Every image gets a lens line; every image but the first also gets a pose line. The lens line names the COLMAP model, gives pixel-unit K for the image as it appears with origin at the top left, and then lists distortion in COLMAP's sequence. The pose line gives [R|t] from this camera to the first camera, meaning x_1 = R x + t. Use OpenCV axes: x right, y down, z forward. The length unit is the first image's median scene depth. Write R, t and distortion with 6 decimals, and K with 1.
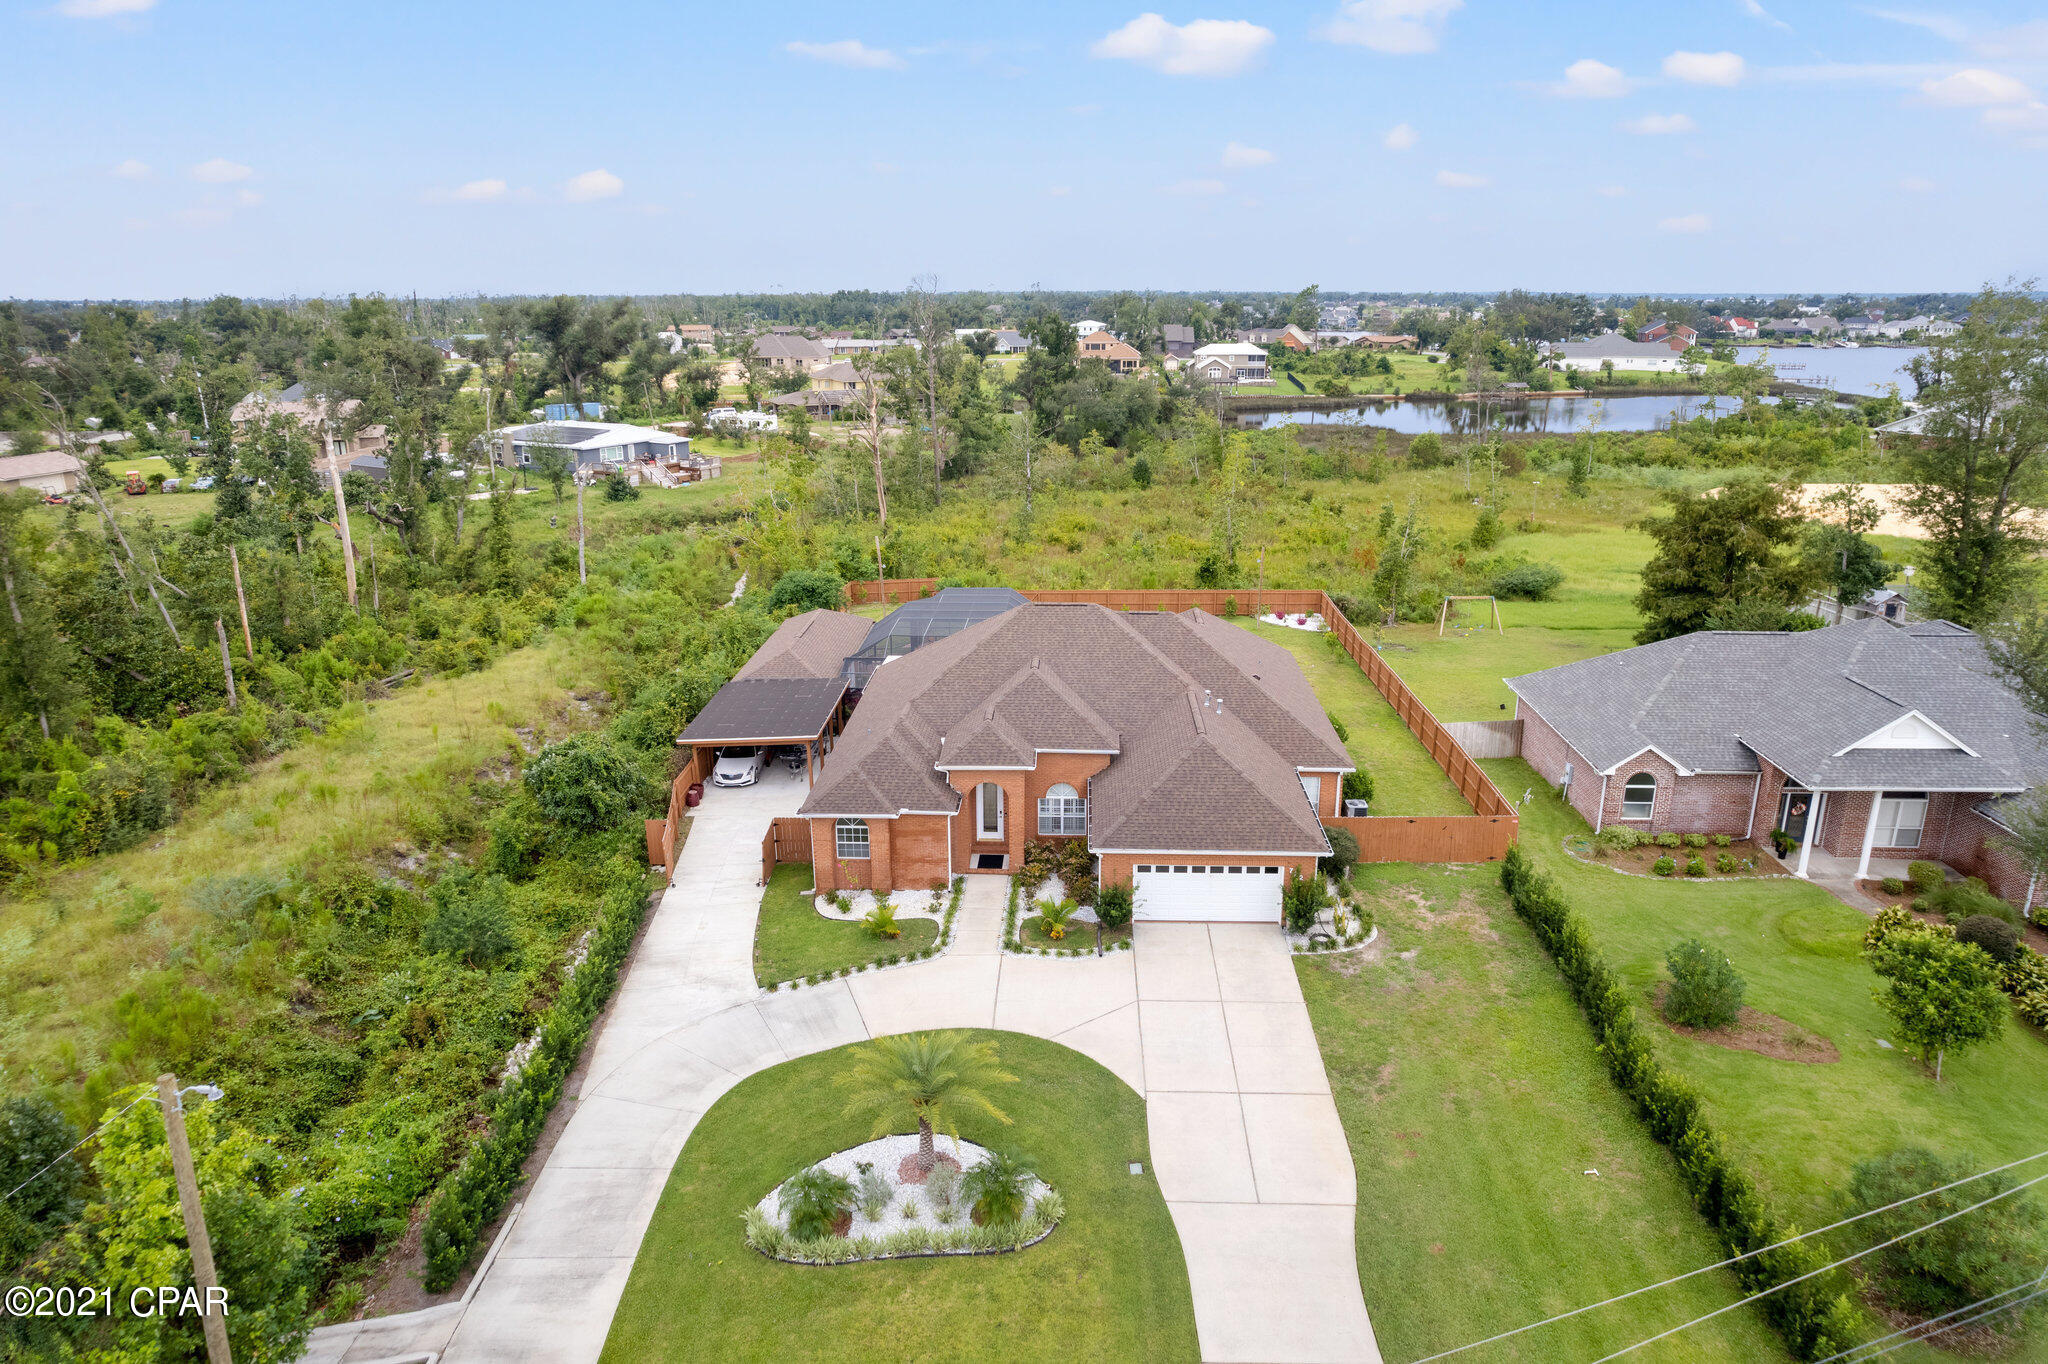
lens RADIAL K [[1303.7, 0, 1029.3], [0, 1303.7, 683.5], [0, 0, 1]] dist [-0.074920, 0.066156]
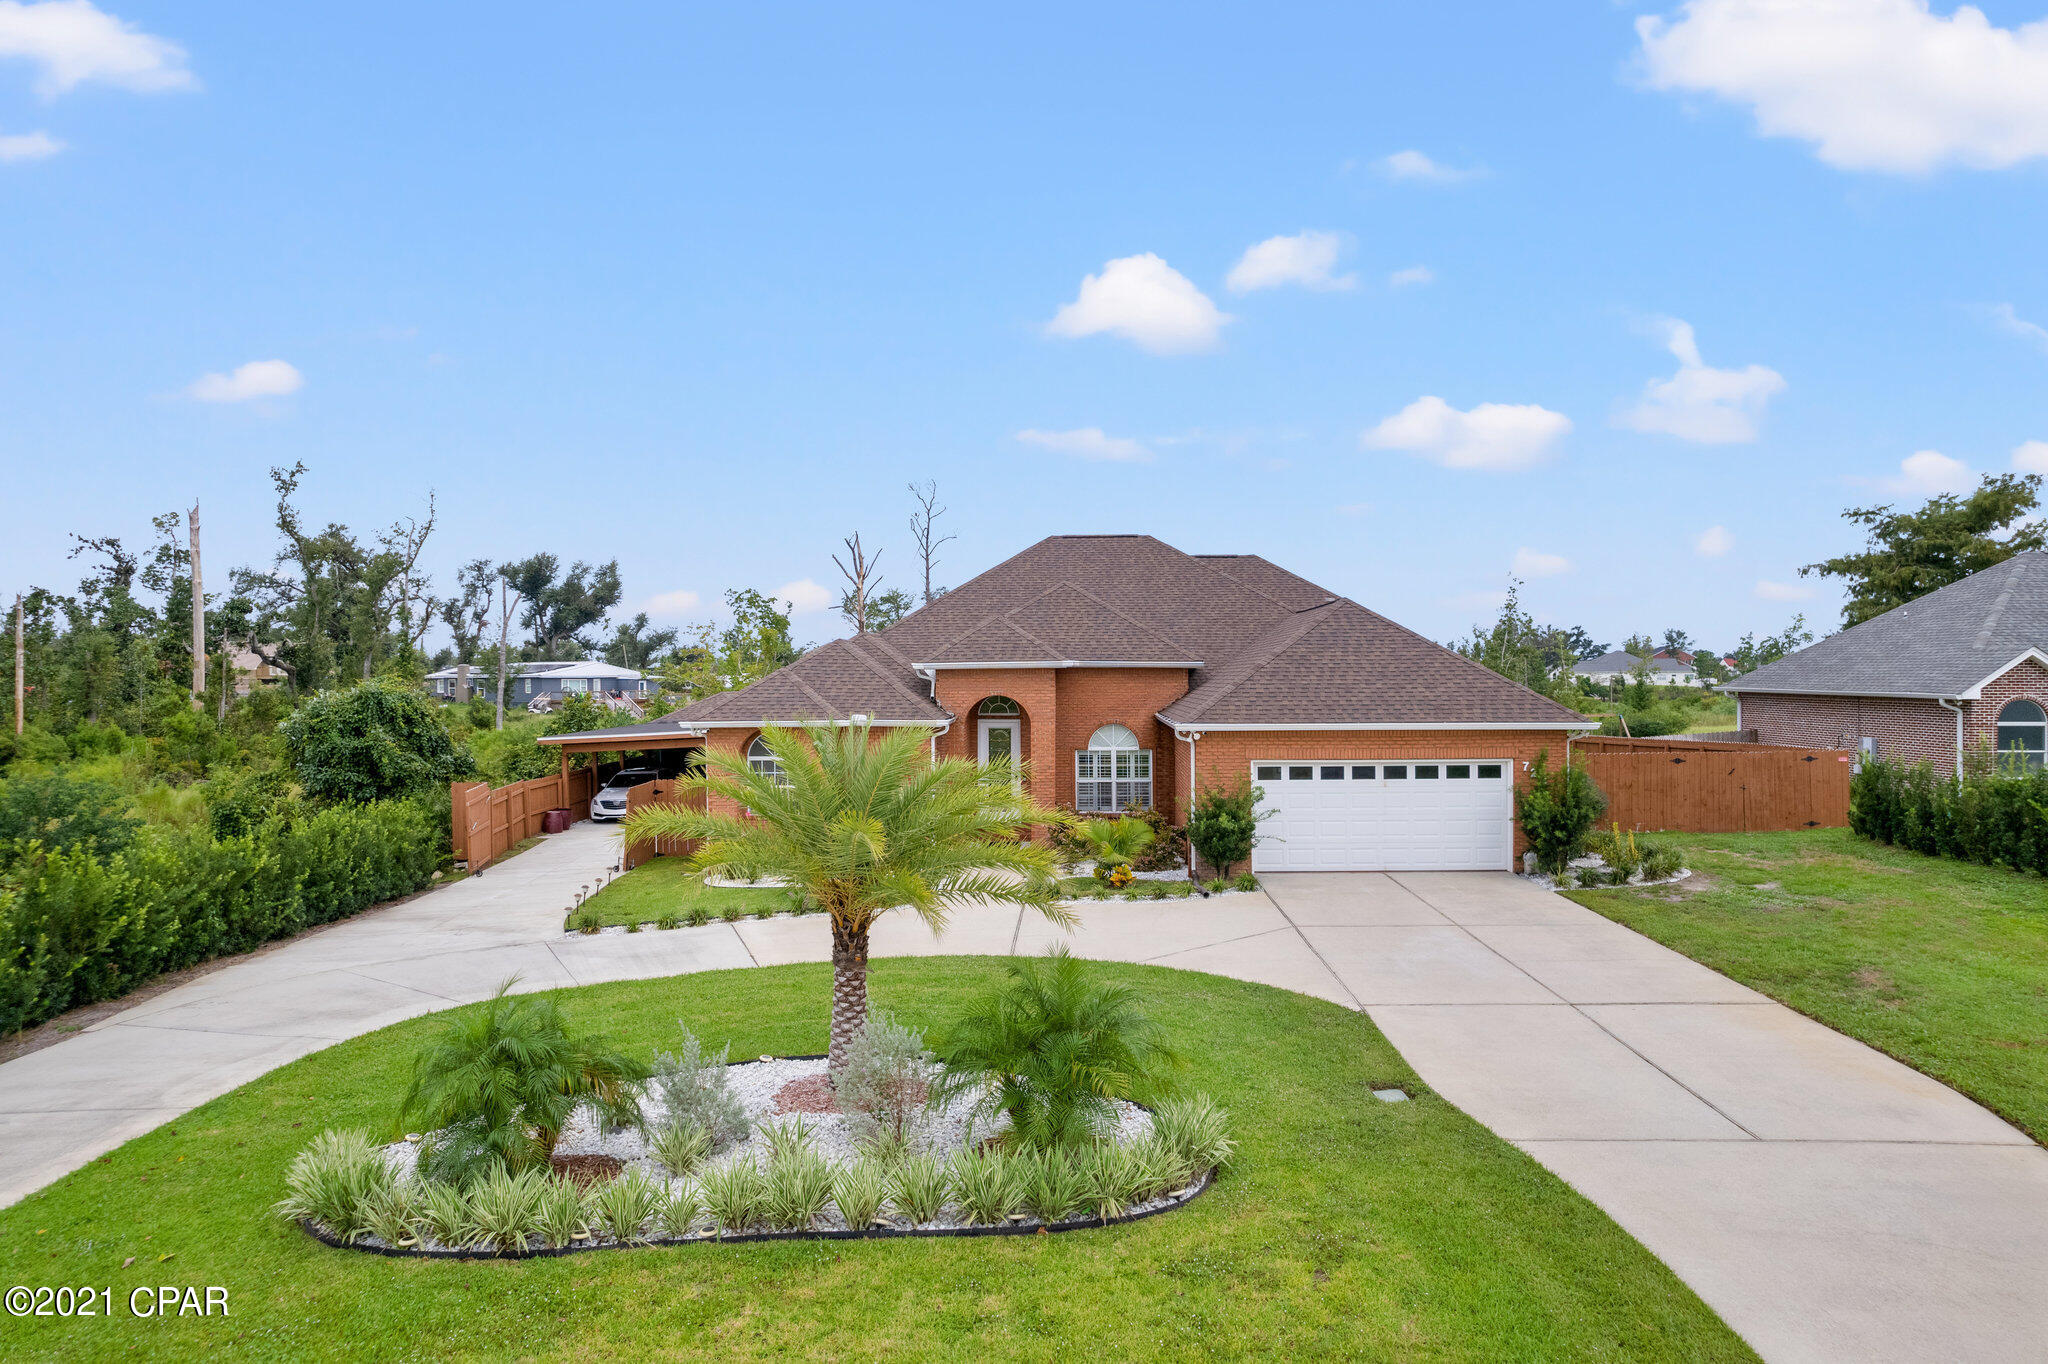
lens RADIAL K [[1303.7, 0, 1029.3], [0, 1303.7, 683.5], [0, 0, 1]] dist [-0.074920, 0.066156]
pose [[0.999994, -0.002715, 0.002109, -0.018403], [0.003201, 0.959034, -0.283272, 0.254346], [-0.001253, 0.283277, 0.959037, 0.413940]]
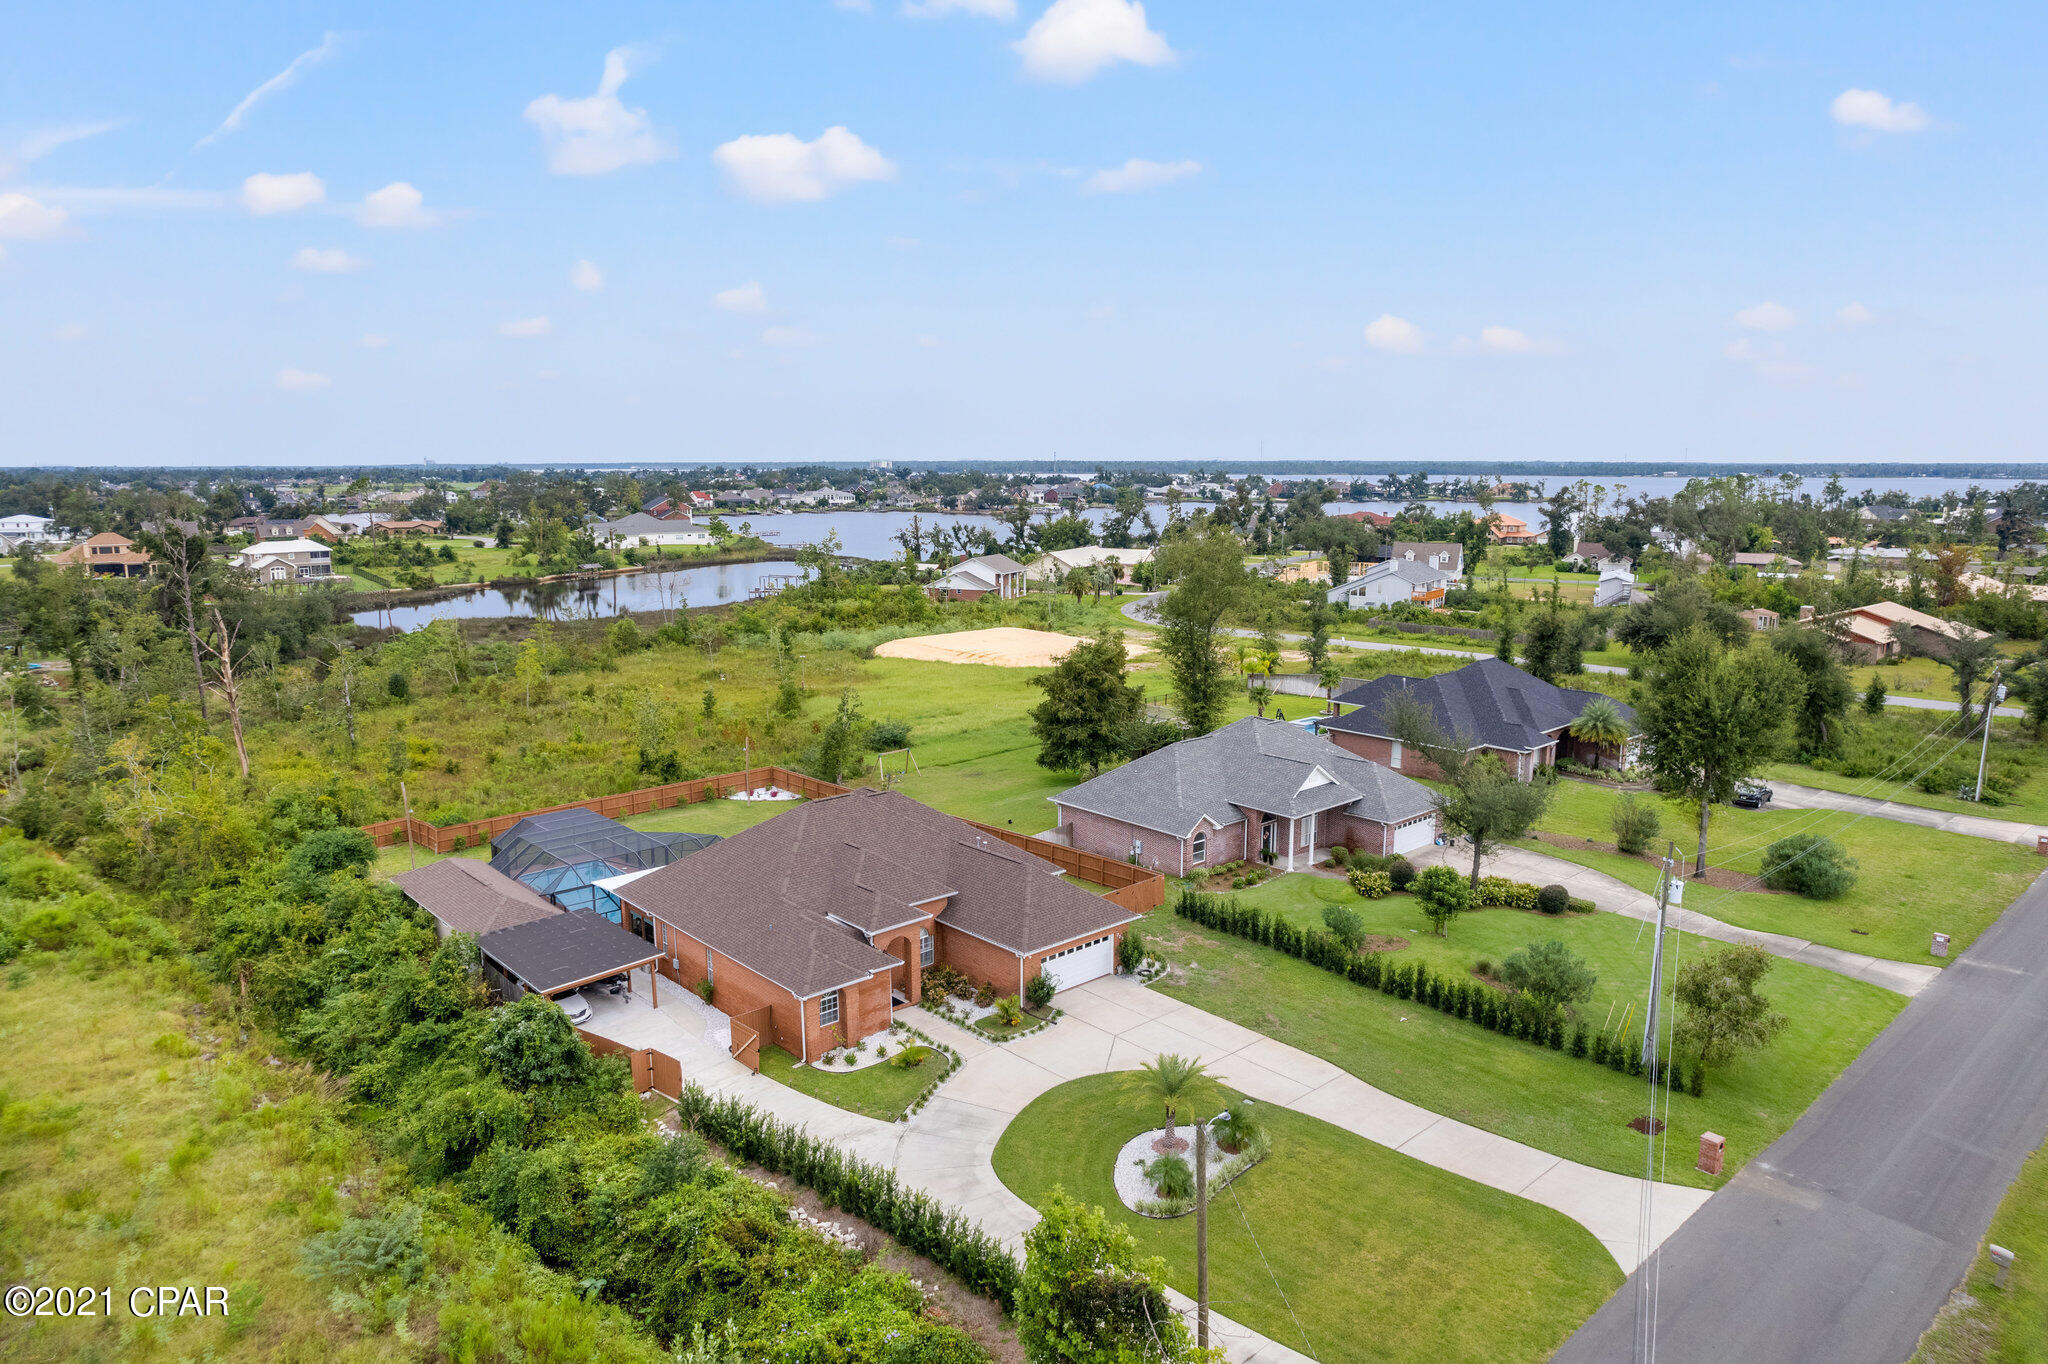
lens RADIAL K [[1303.7, 0, 1029.3], [0, 1303.7, 683.5], [0, 0, 1]] dist [-0.074920, 0.066156]
pose [[0.708081, -0.114409, 0.696801, -0.835208], [0.201053, 0.978608, -0.043628, -0.090419], [-0.676904, 0.170986, 0.715936, -0.057167]]
